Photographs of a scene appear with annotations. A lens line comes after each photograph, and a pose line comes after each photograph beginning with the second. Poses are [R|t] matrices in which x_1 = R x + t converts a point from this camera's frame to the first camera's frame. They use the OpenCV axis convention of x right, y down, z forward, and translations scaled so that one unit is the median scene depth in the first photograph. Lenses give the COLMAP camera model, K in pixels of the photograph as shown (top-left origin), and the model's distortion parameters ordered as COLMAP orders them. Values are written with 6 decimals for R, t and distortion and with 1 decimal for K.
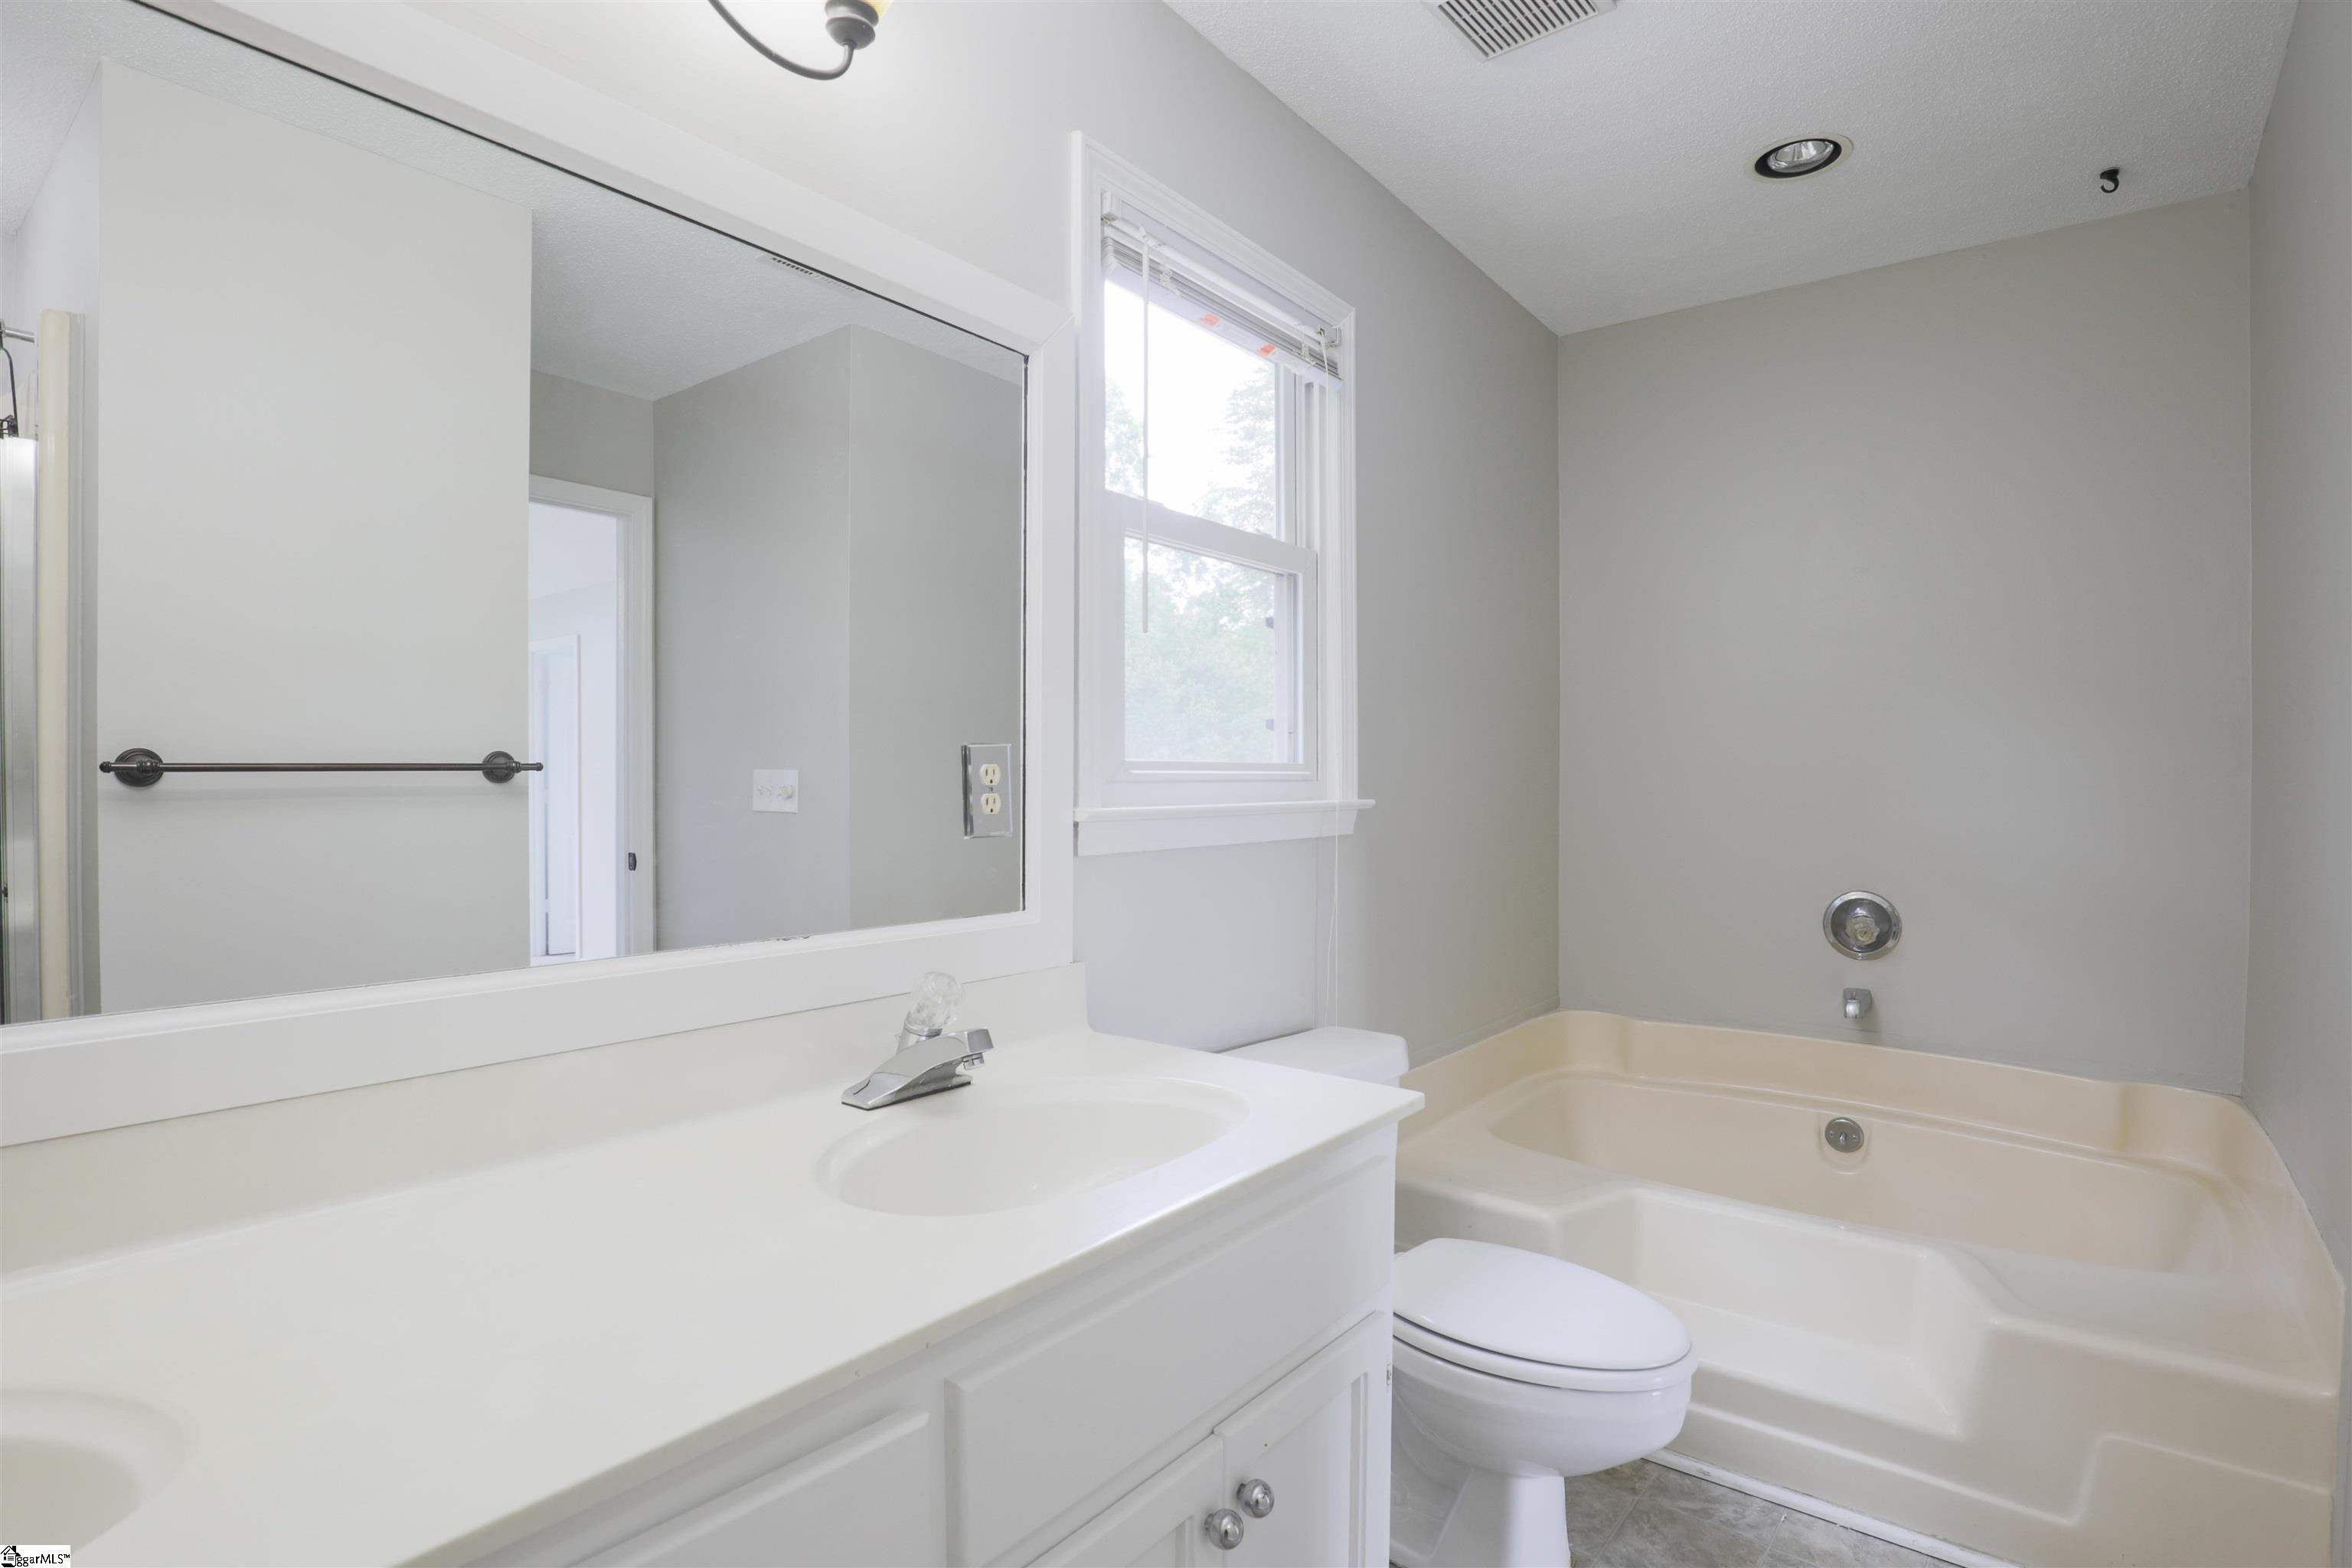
lens RADIAL K [[1160.9, 0, 1164.5], [0, 1160.9, 778.4], [0, 0, 1]] dist [-0.015294, 0.000583]
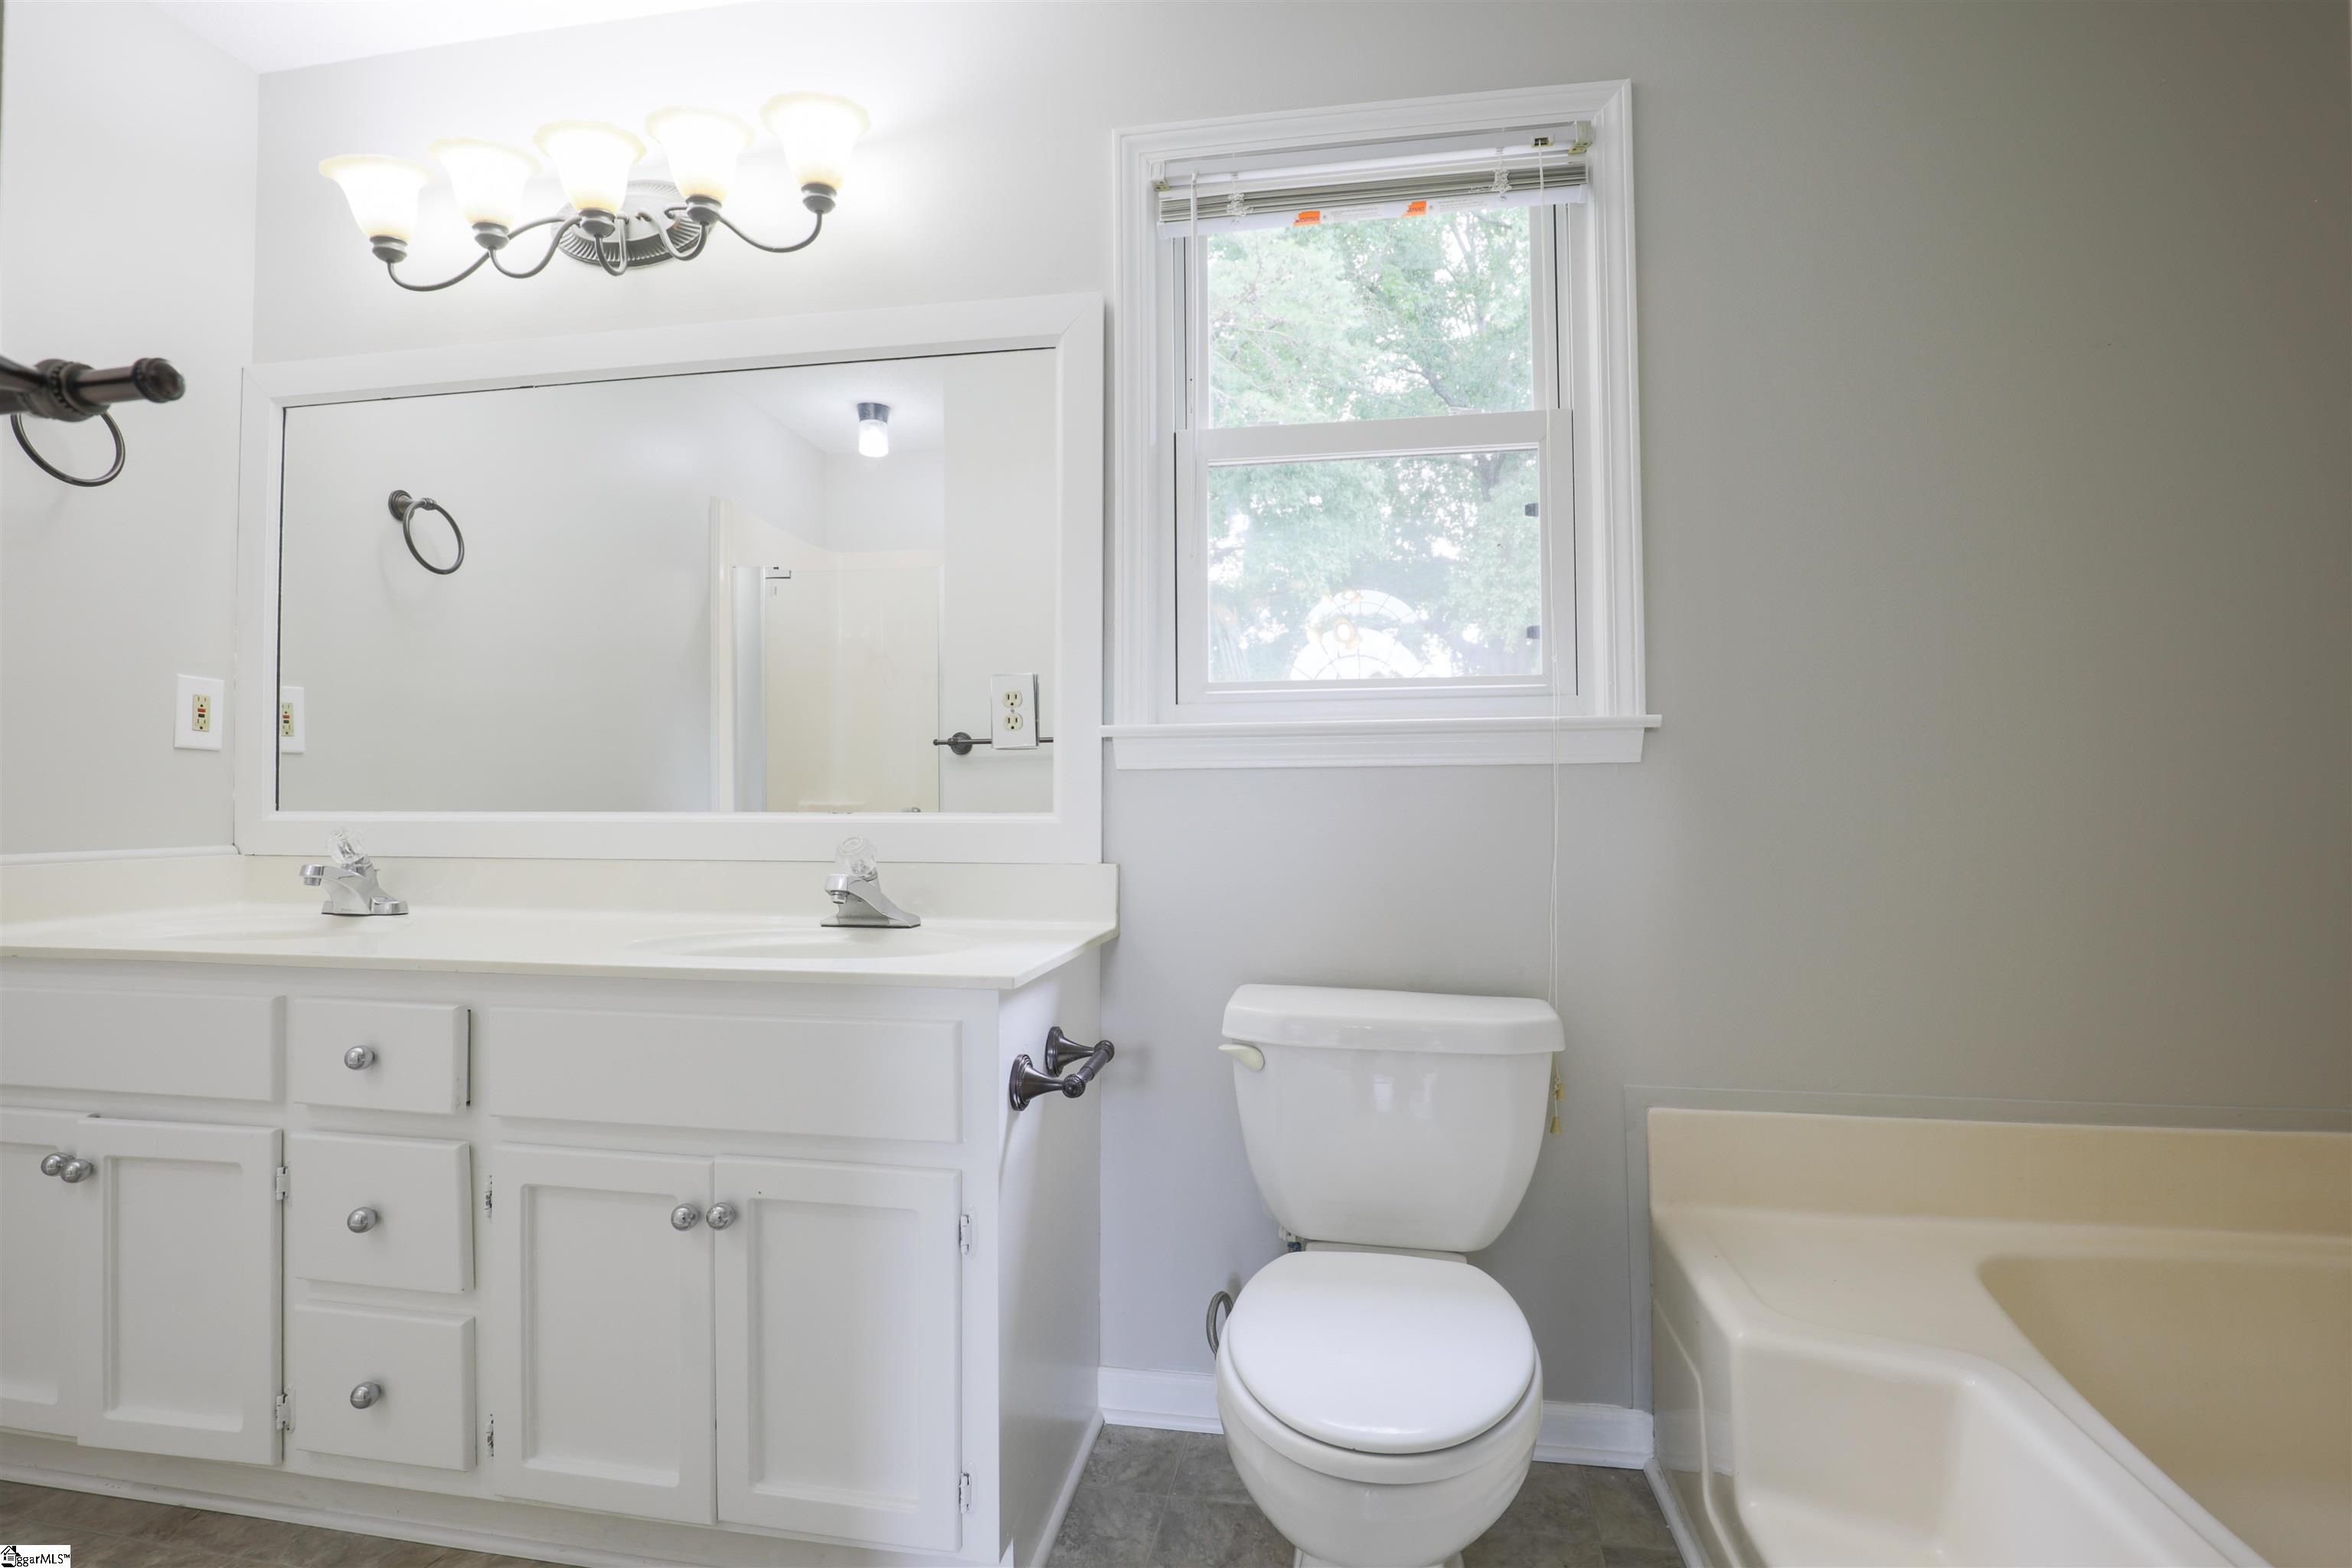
lens RADIAL K [[1160.9, 0, 1164.5], [0, 1160.9, 778.4], [0, 0, 1]] dist [-0.015294, 0.000583]
pose [[0.484806, -0.024032, -0.874292, 0.726797], [0.004673, 0.999679, -0.024887, 0.082609], [0.874609, 0.007979, 0.484763, 0.391977]]
